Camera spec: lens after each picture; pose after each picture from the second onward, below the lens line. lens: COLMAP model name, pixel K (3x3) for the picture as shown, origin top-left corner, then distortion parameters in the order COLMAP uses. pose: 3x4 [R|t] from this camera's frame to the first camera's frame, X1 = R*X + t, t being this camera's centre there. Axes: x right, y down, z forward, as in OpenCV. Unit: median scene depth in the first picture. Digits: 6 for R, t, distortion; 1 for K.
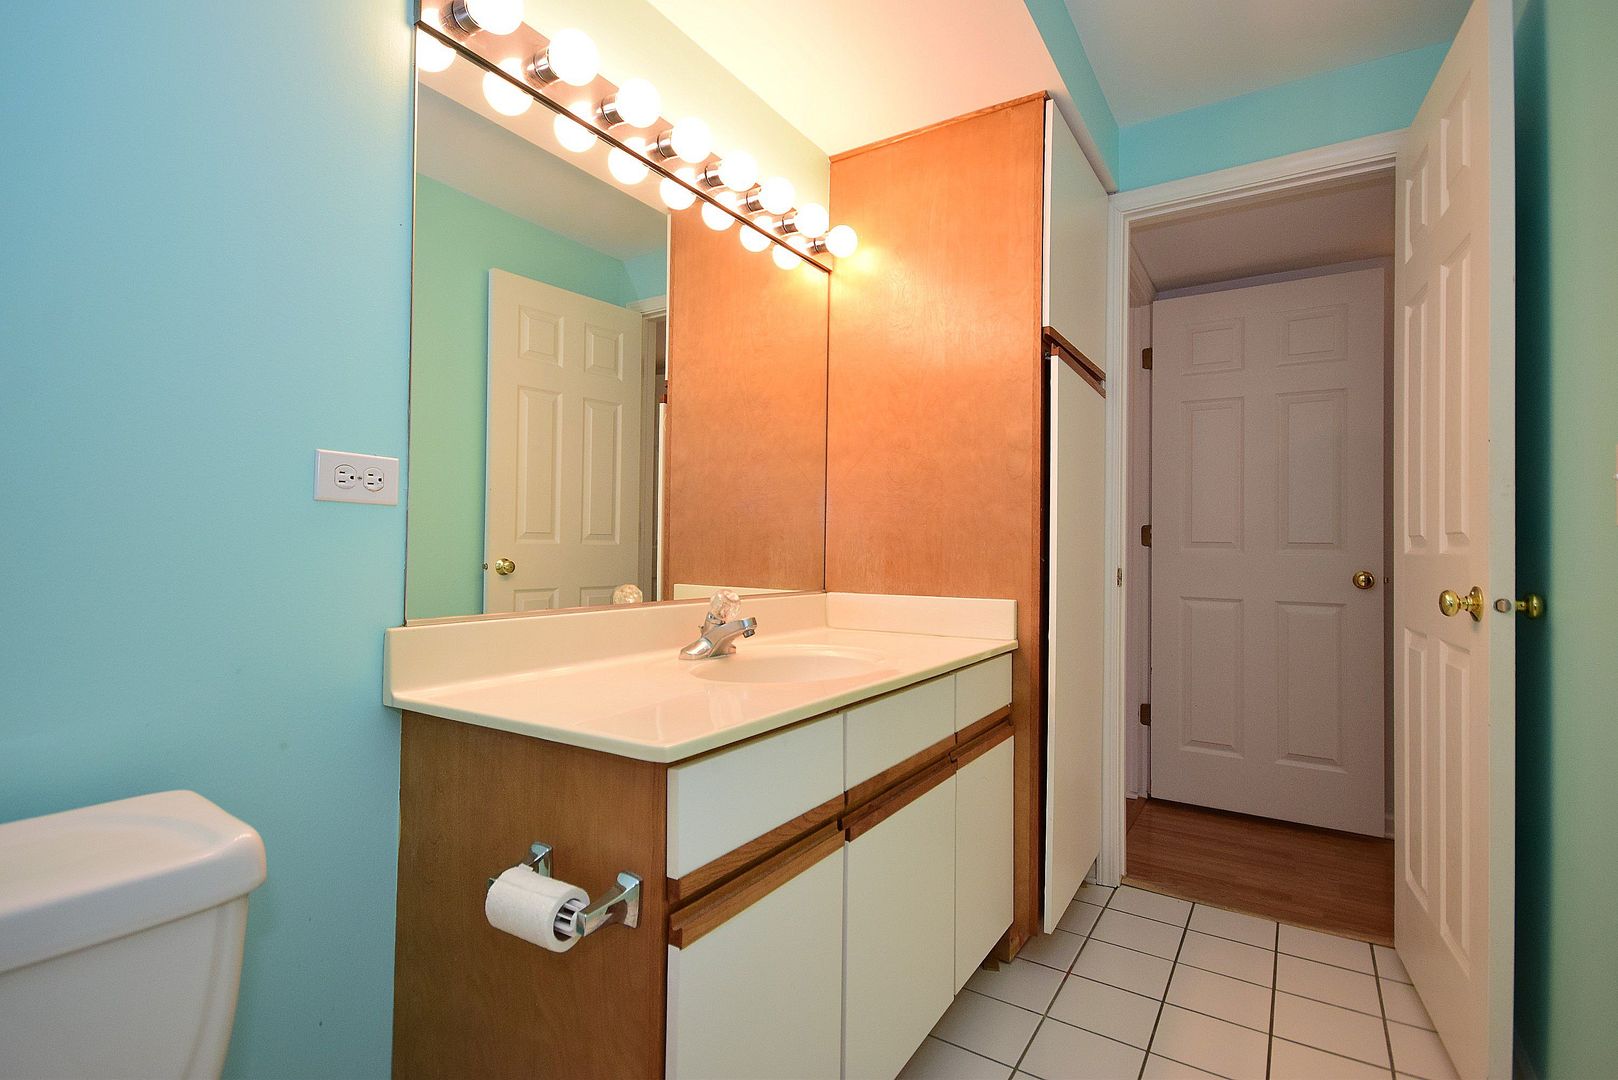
lens RADIAL K [[761.9, 0, 804.6], [0, 761.9, 547.5], [0, 0, 1]] dist [-0.158286, -0.000008]
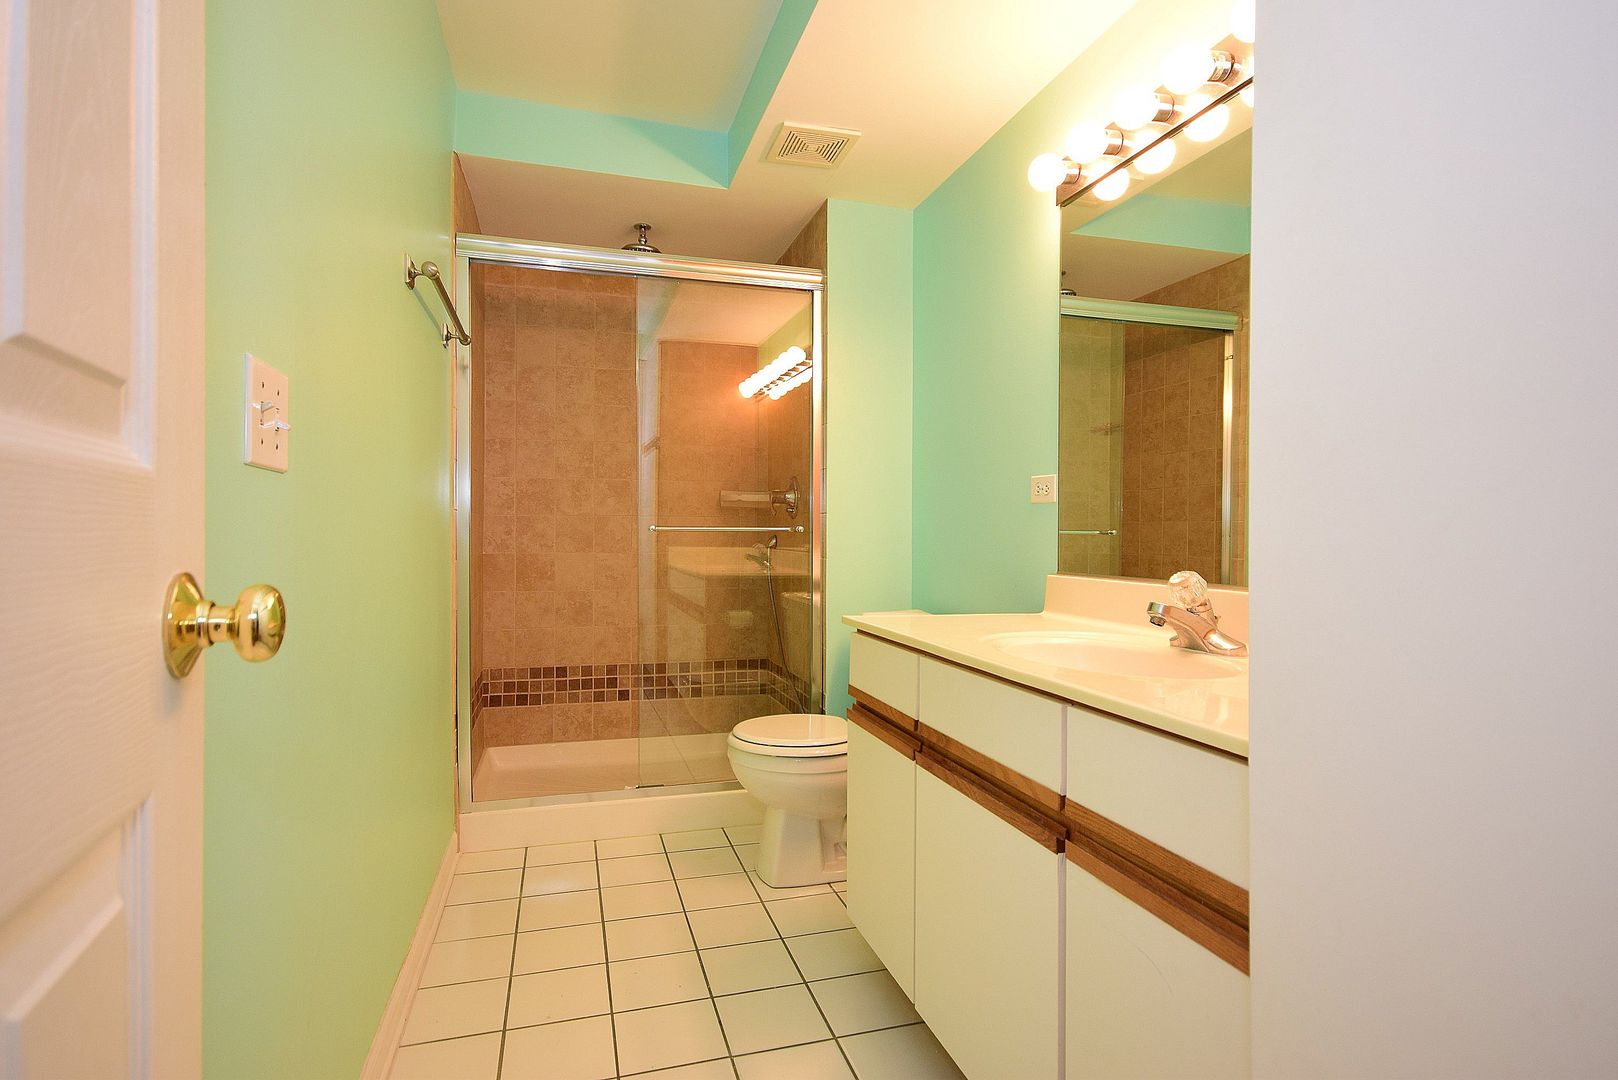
lens RADIAL K [[798.5, 0, 810.1], [0, 798.5, 531.5], [0, 0, 1]] dist [0.015491, -0.016815]
pose [[-0.647043, -0.009863, -0.762390, 1.095949], [-0.006513, 0.999951, -0.007408, 0.024303], [0.762426, 0.000172, -0.647076, 1.554943]]
